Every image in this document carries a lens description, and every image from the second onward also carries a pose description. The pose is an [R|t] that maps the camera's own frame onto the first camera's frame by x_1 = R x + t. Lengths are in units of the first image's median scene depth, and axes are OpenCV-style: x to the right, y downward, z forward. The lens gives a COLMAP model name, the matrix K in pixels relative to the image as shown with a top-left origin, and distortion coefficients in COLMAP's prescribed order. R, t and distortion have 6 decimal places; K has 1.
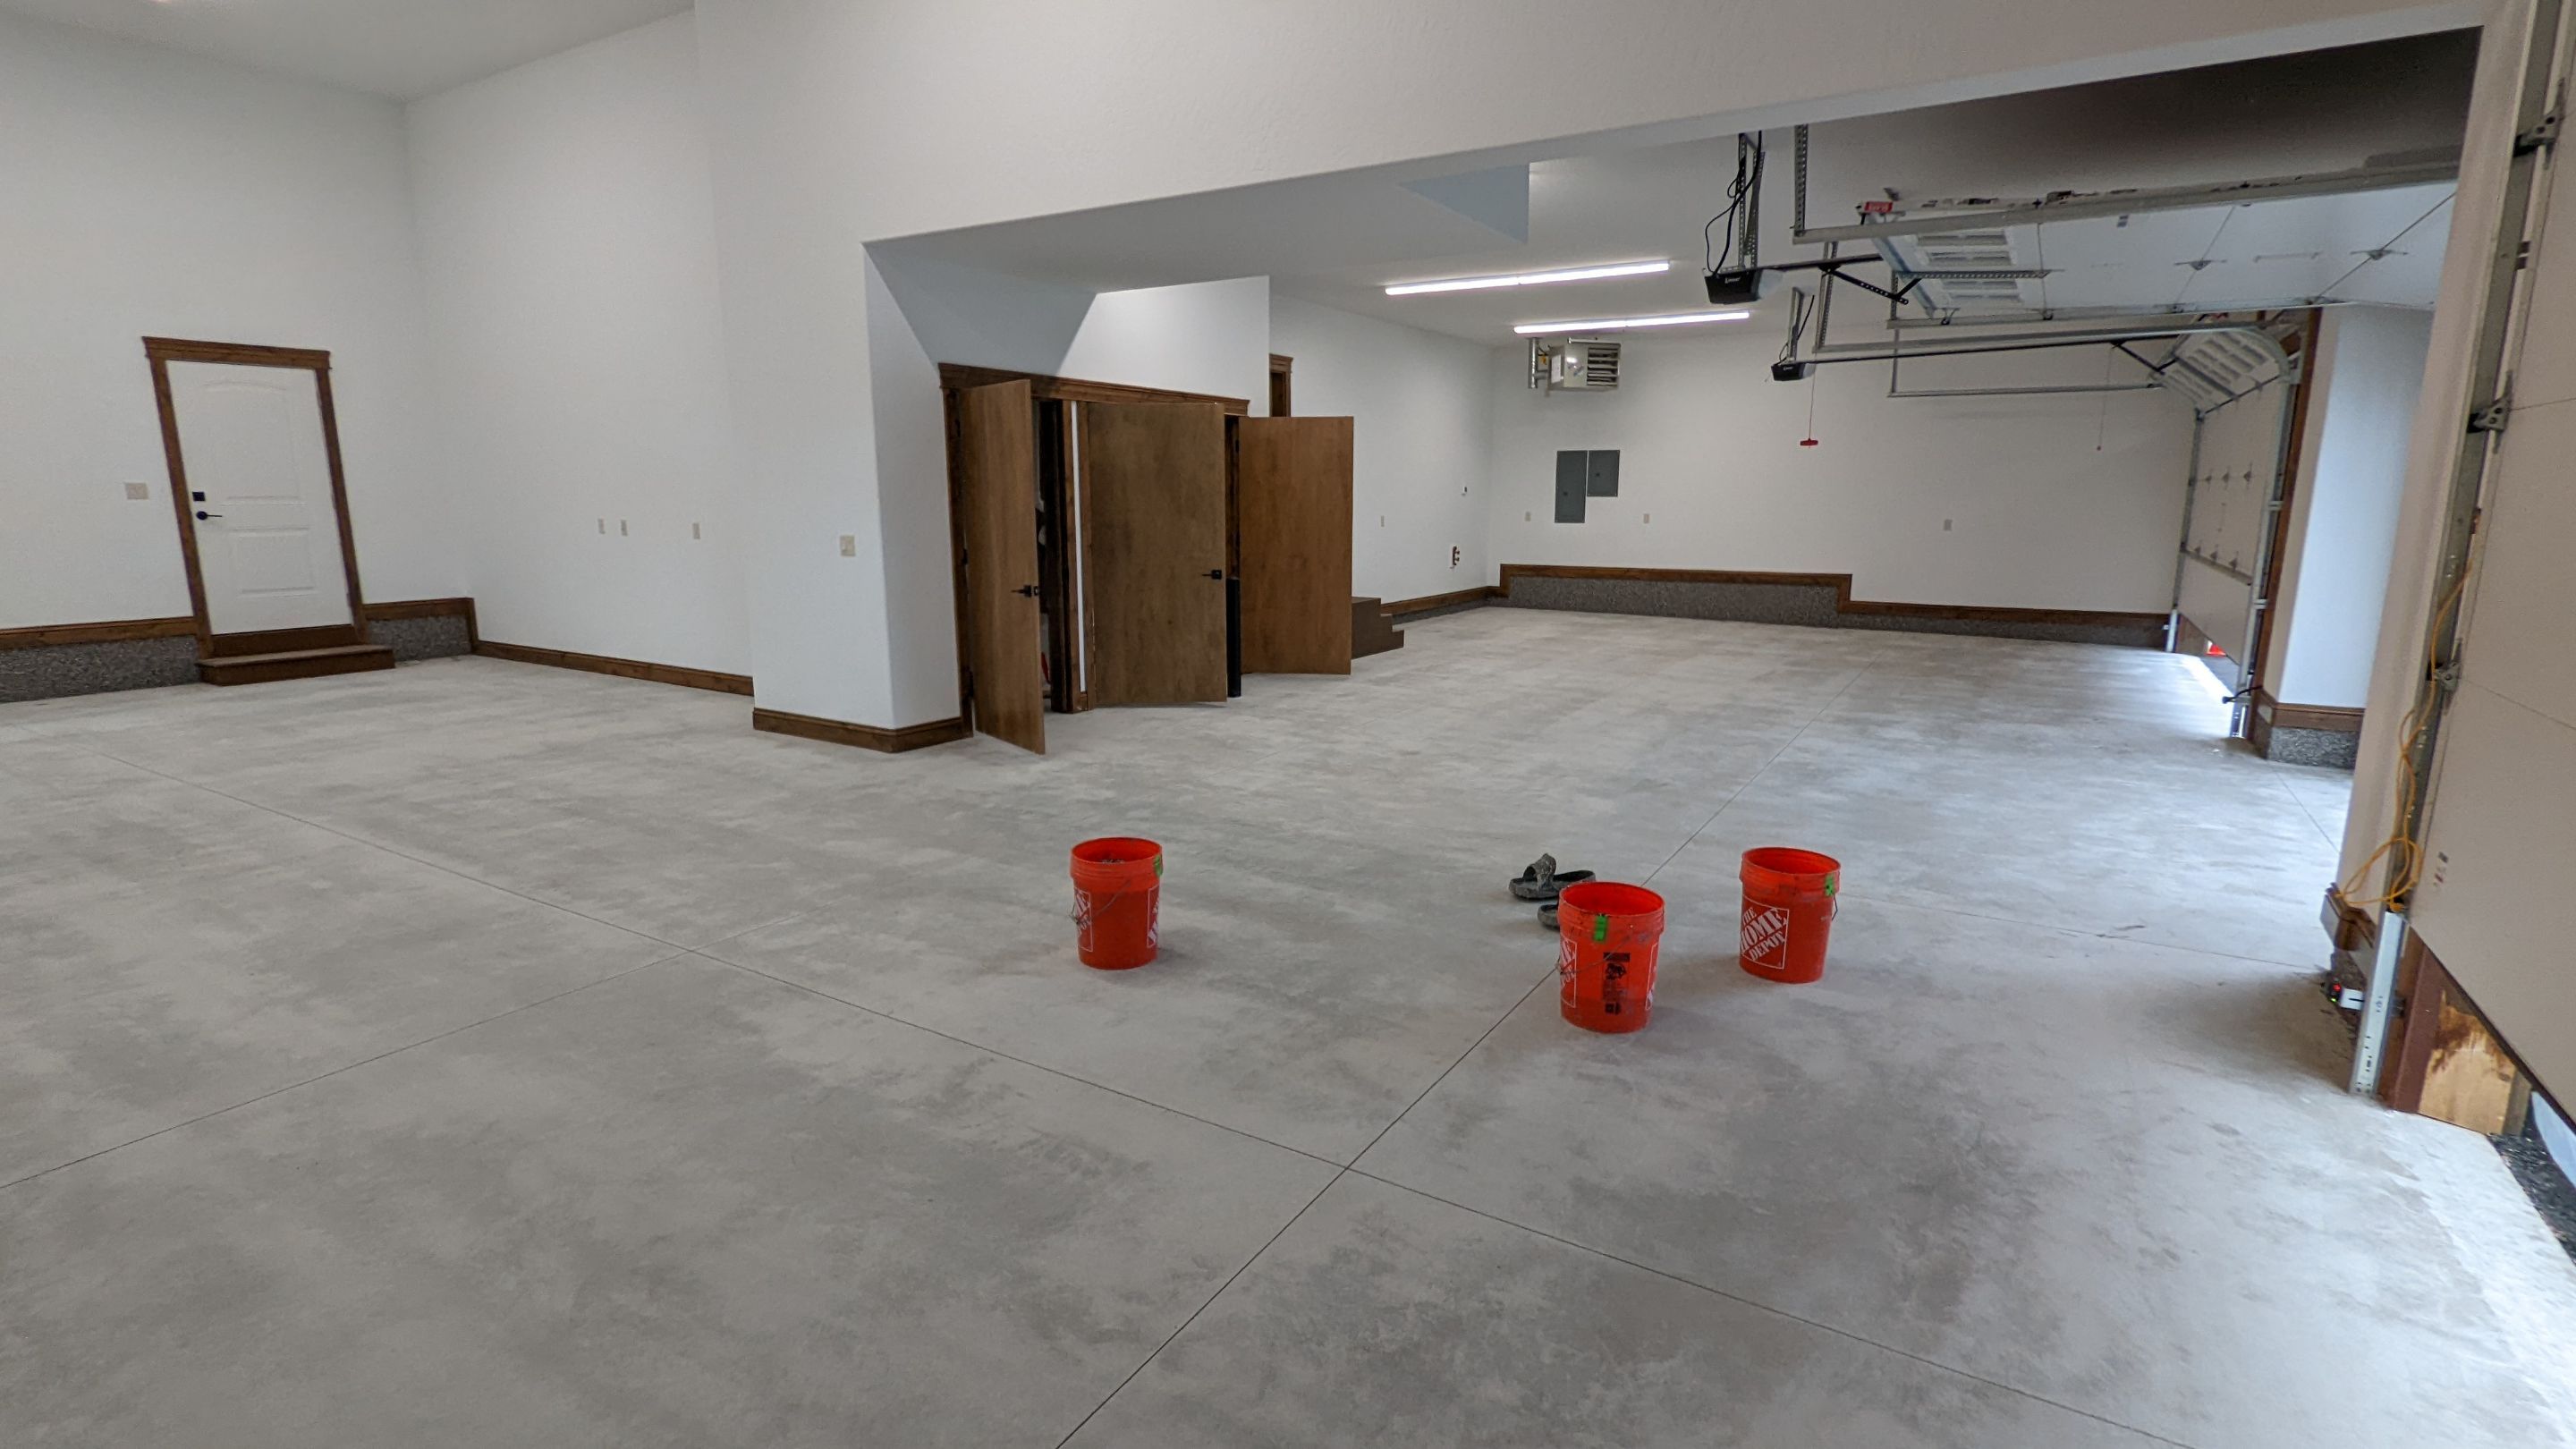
lens RADIAL K [[1222.5, 0, 1305.5], [0, 1222.5, 727.5], [0, 0, 1]] dist [-0.002573, 0.001026]
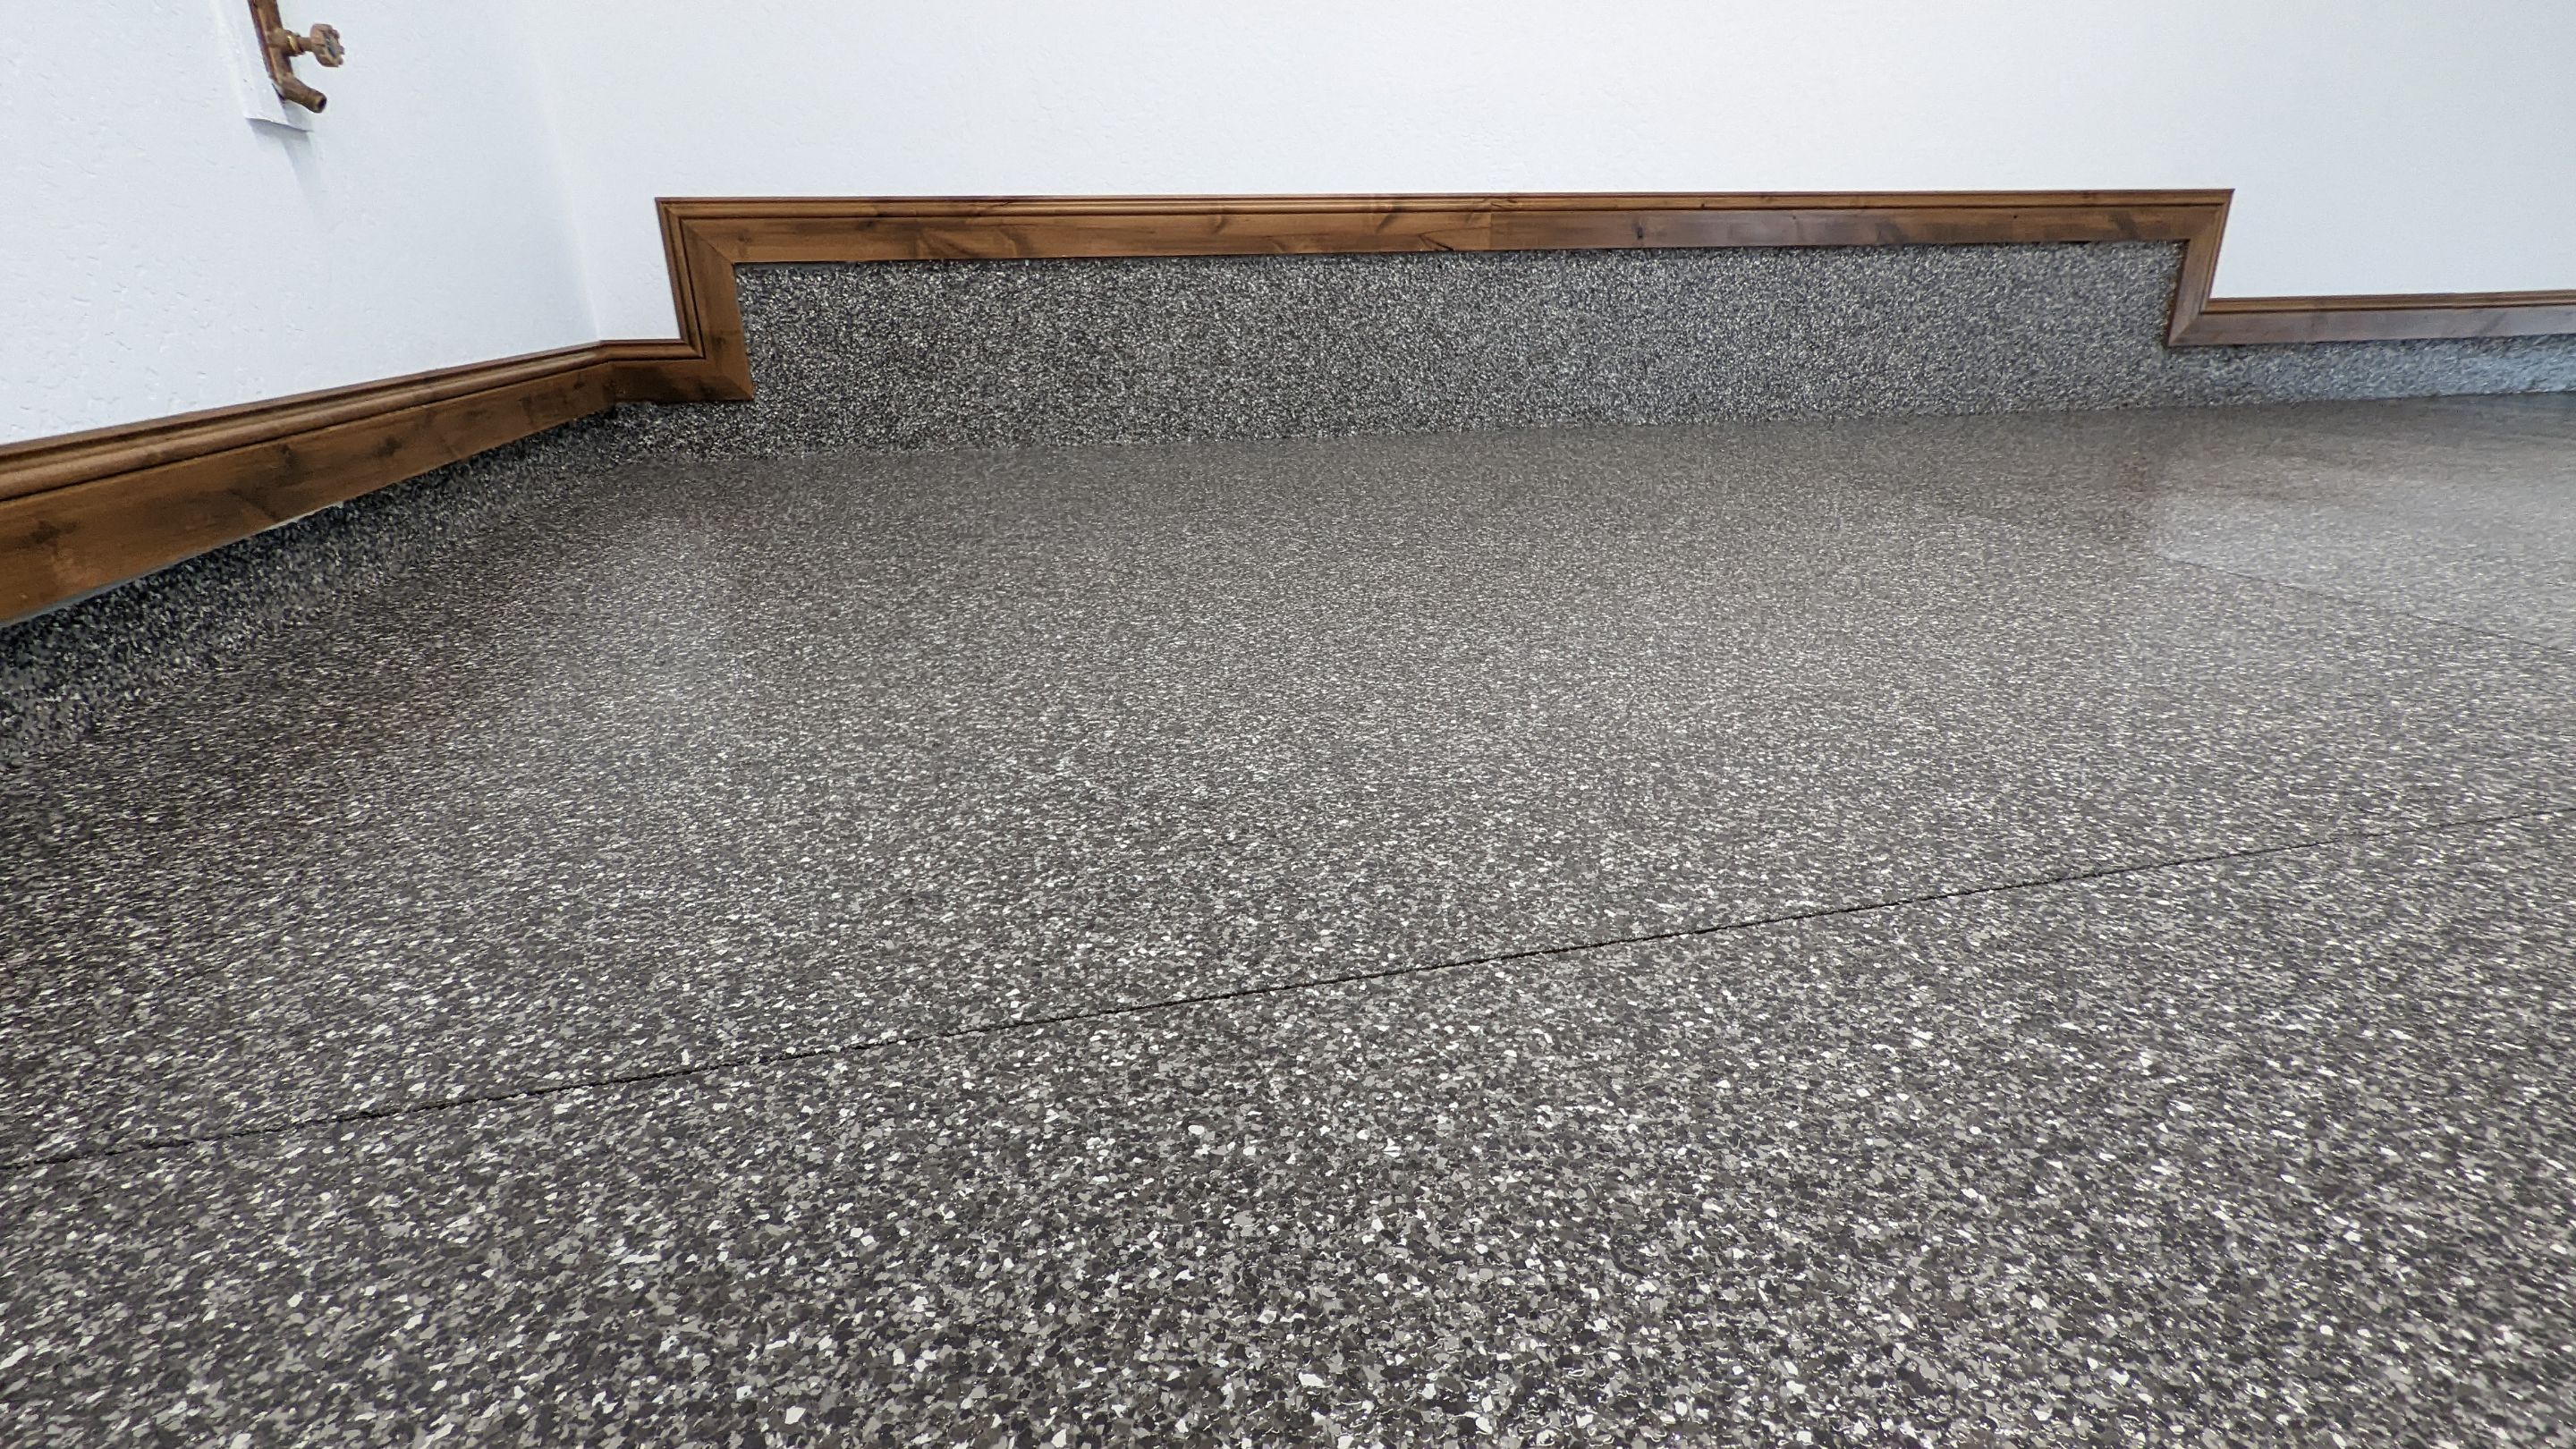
lens RADIAL K [[1222.5, 0, 1281.4], [0, 1222.5, 732.9], [0, 0, 1]] dist [-0.002573, 0.001026]
pose [[0.714311, -0.256645, 0.651071, 0.162217], [0.150416, 0.964889, 0.215322, -0.149980], [-0.683473, -0.055876, 0.727834, 1.409433]]
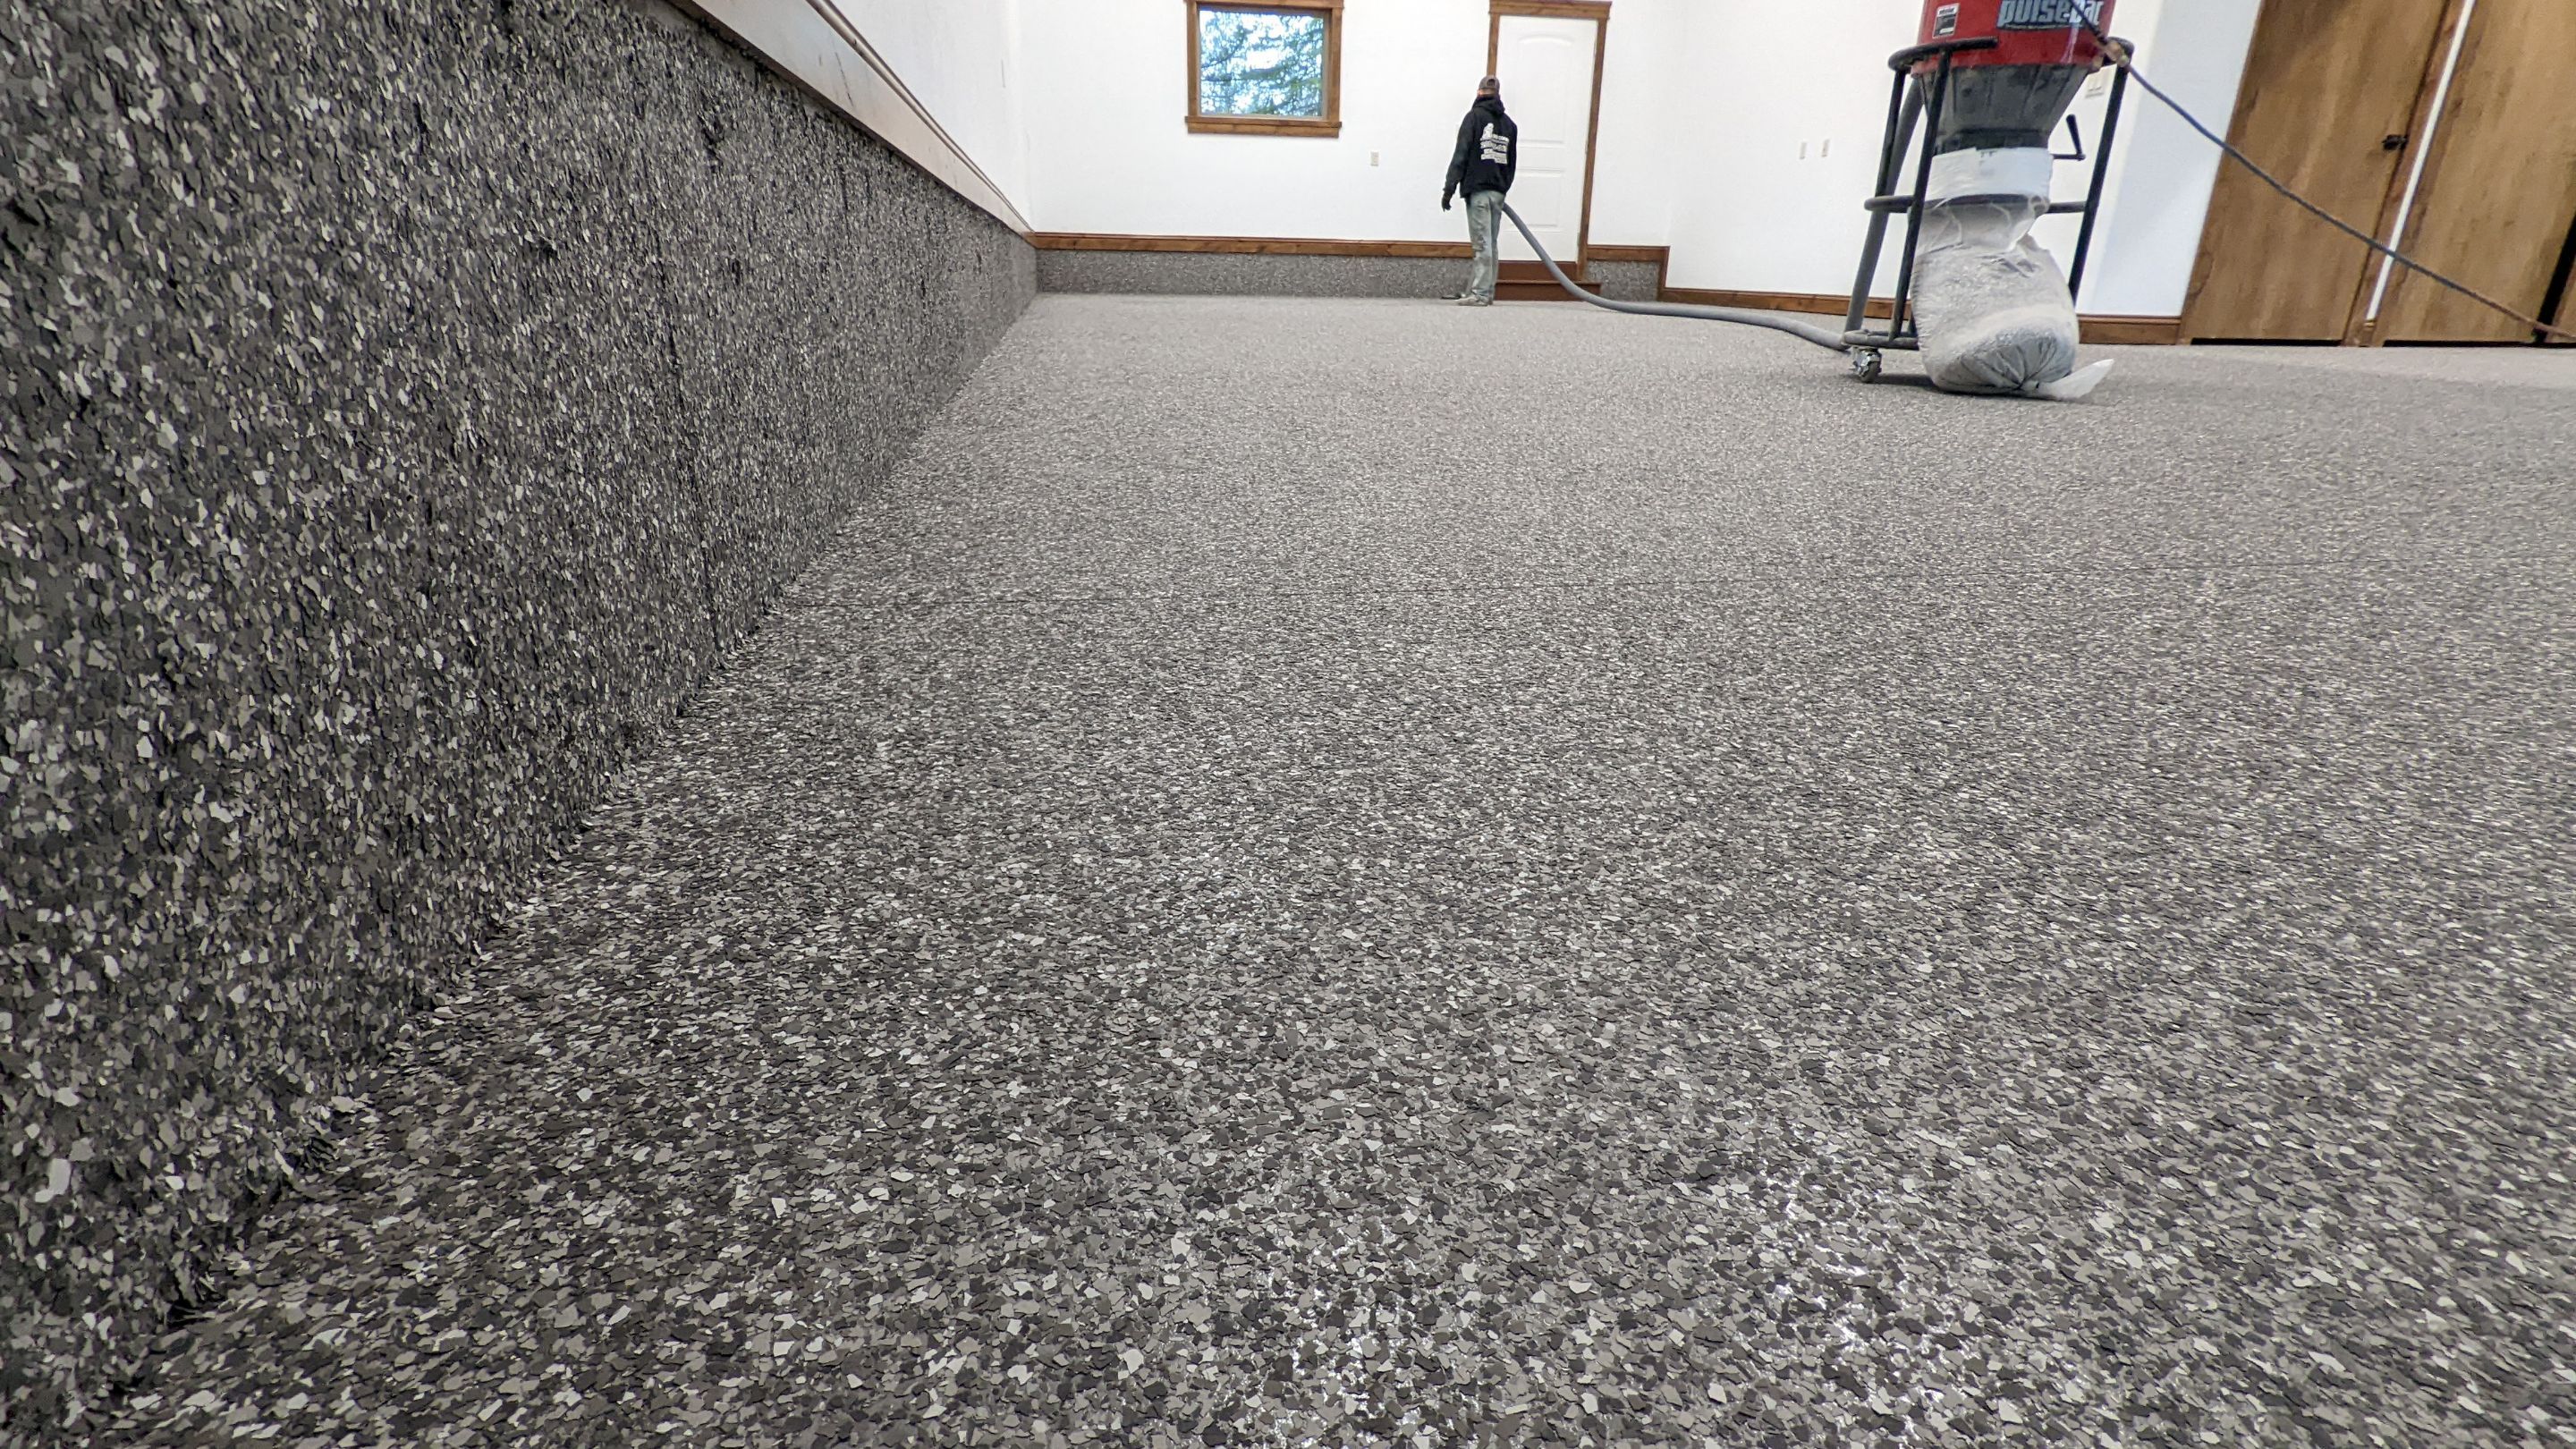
lens RADIAL K [[1222.5, 0, 1298.3], [0, 1222.5, 734.5], [0, 0, 1]] dist [-0.002573, 0.001026]
pose [[0.654801, 0.275153, -0.703936, -0.015336], [-0.159171, 0.960692, 0.227452, 0.134717], [0.738851, -0.036889, 0.672859, 0.010229]]
